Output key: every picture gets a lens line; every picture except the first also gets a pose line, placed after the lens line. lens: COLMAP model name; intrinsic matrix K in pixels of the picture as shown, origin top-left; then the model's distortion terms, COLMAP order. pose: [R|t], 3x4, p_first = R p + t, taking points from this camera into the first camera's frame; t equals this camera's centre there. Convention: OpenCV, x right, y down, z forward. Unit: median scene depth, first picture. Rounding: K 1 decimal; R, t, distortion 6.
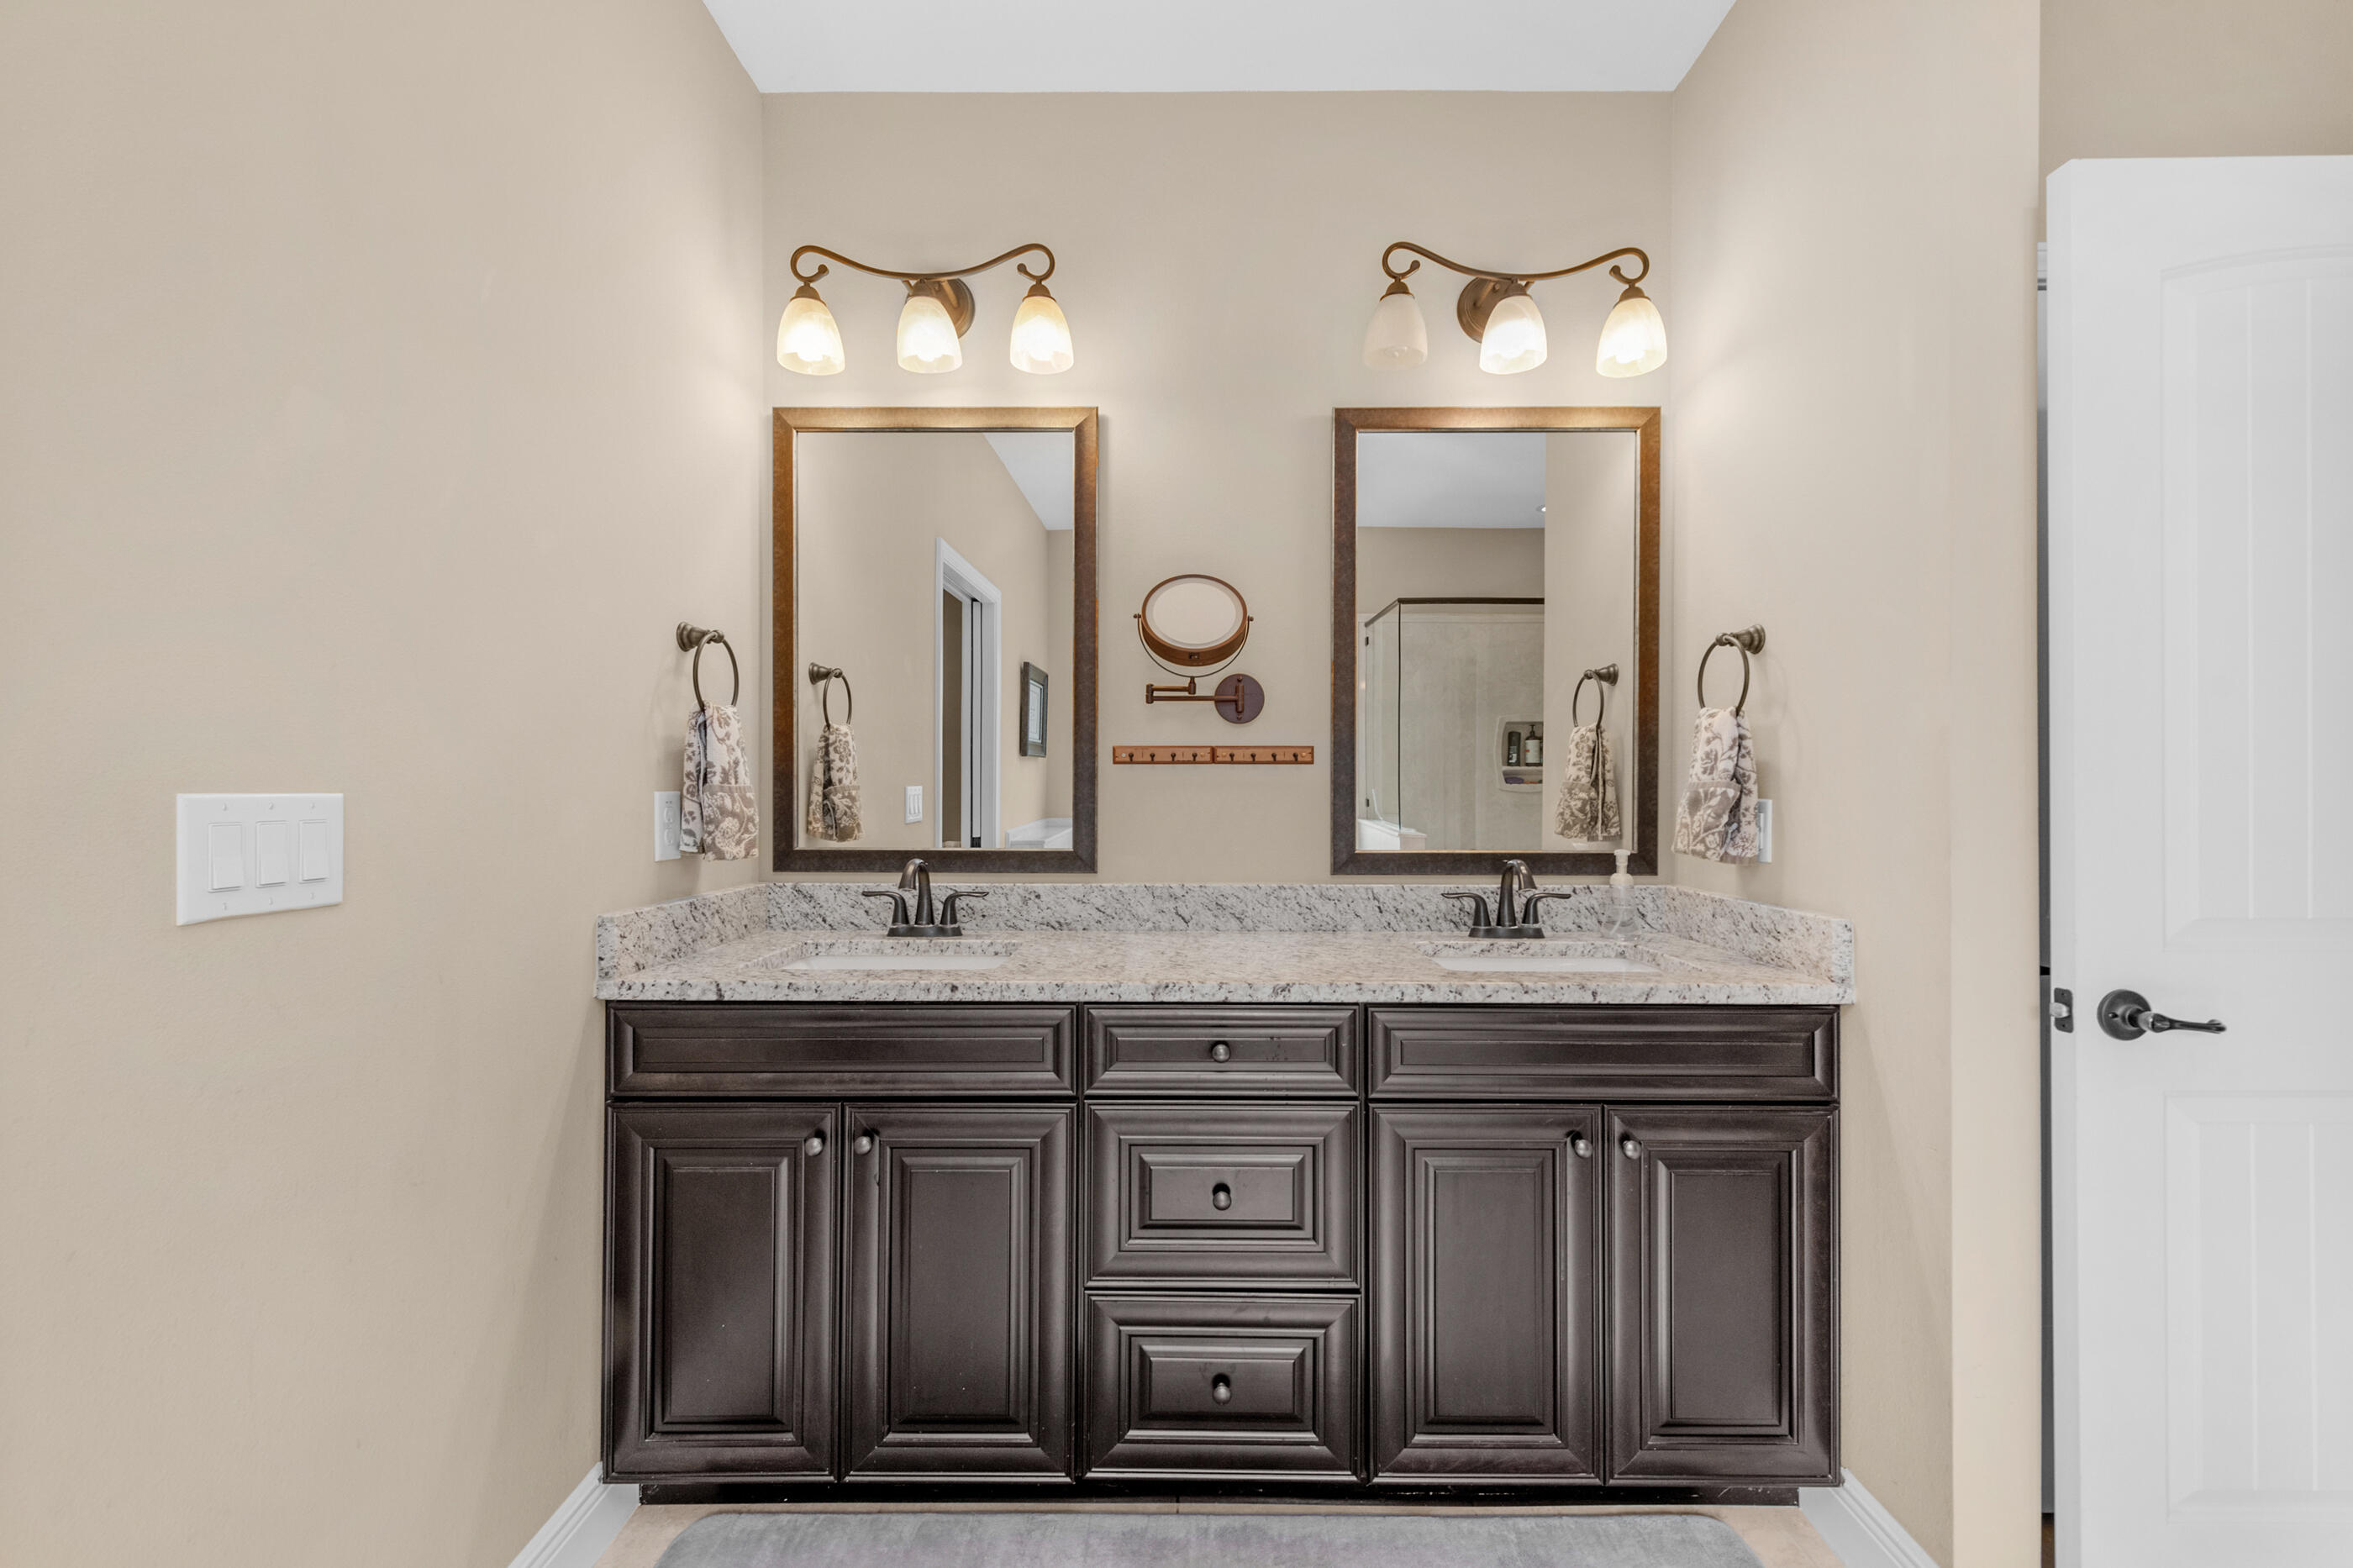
lens RADIAL K [[945.1, 0, 1160.9], [0, 945.1, 788.1], [0, 0, 1]] dist [0.004908, -0.000368]
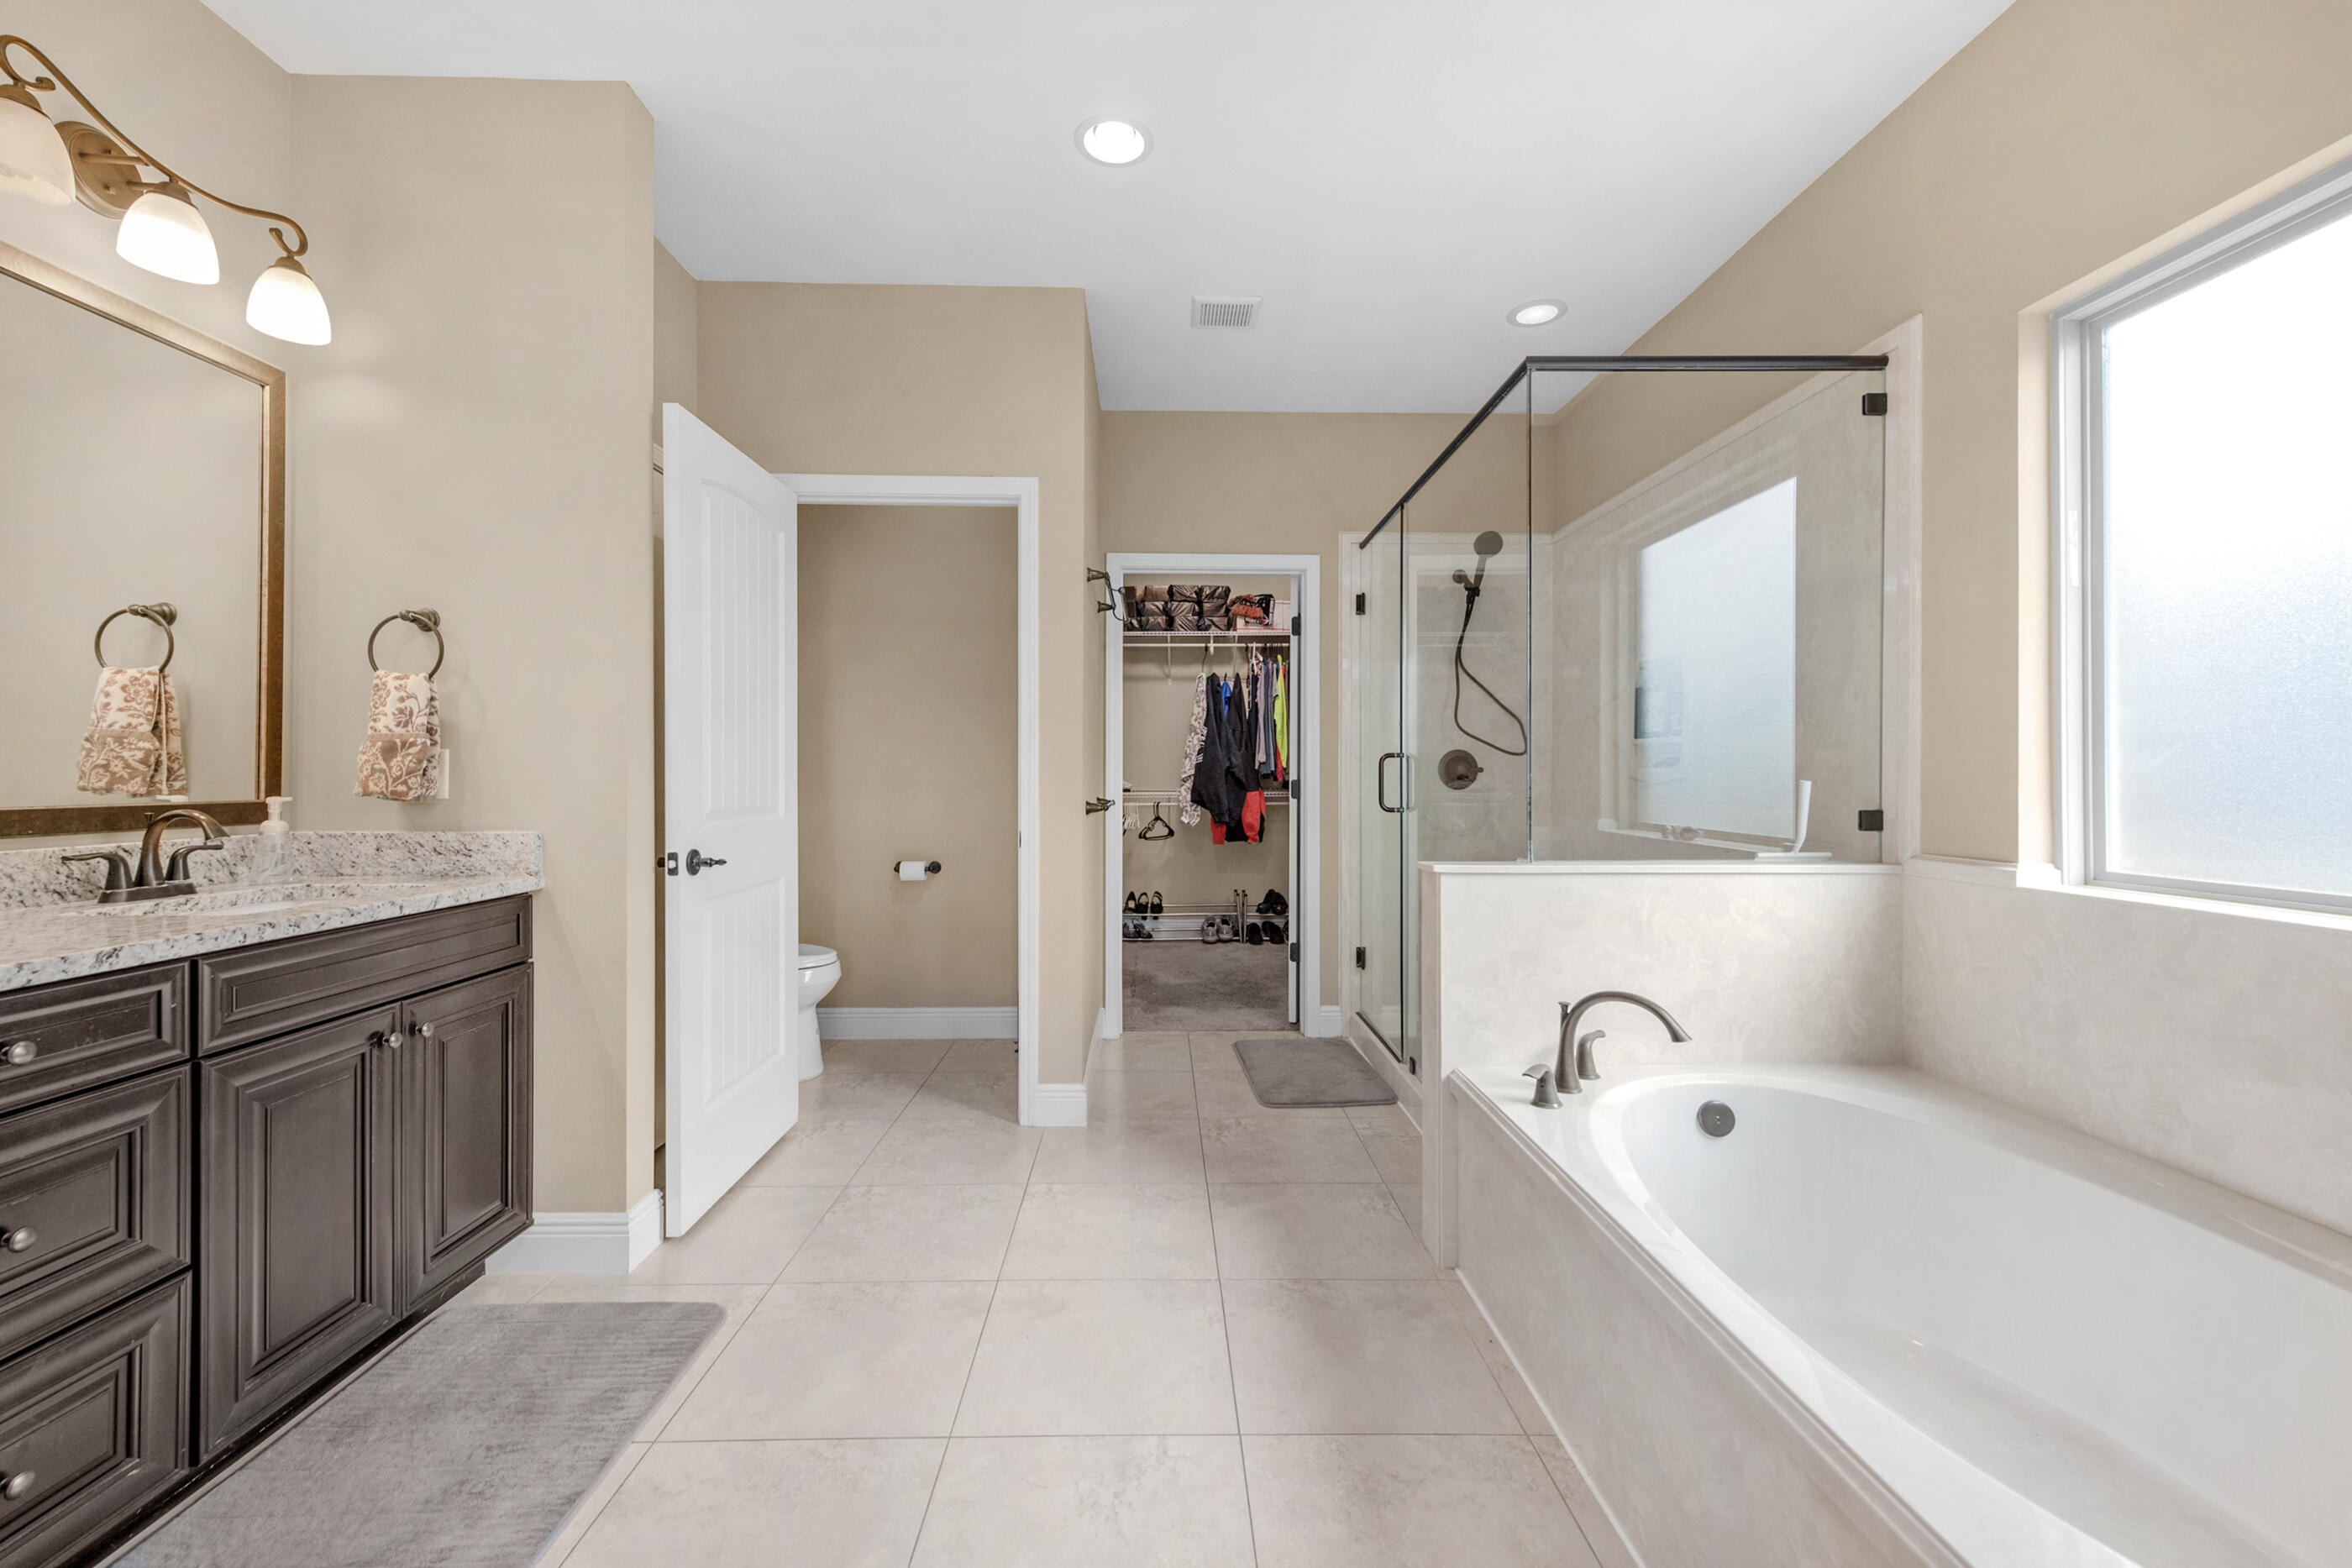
lens RADIAL K [[973.5, 0, 1200.9], [0, 973.5, 779.2], [0, 0, 1]] dist [0.008477, -0.000031]
pose [[-0.049043, -0.007006, 0.998772, -0.716245], [-0.004863, 0.999965, 0.006776, 0.038440], [-0.998785, -0.004524, -0.049075, 0.054807]]
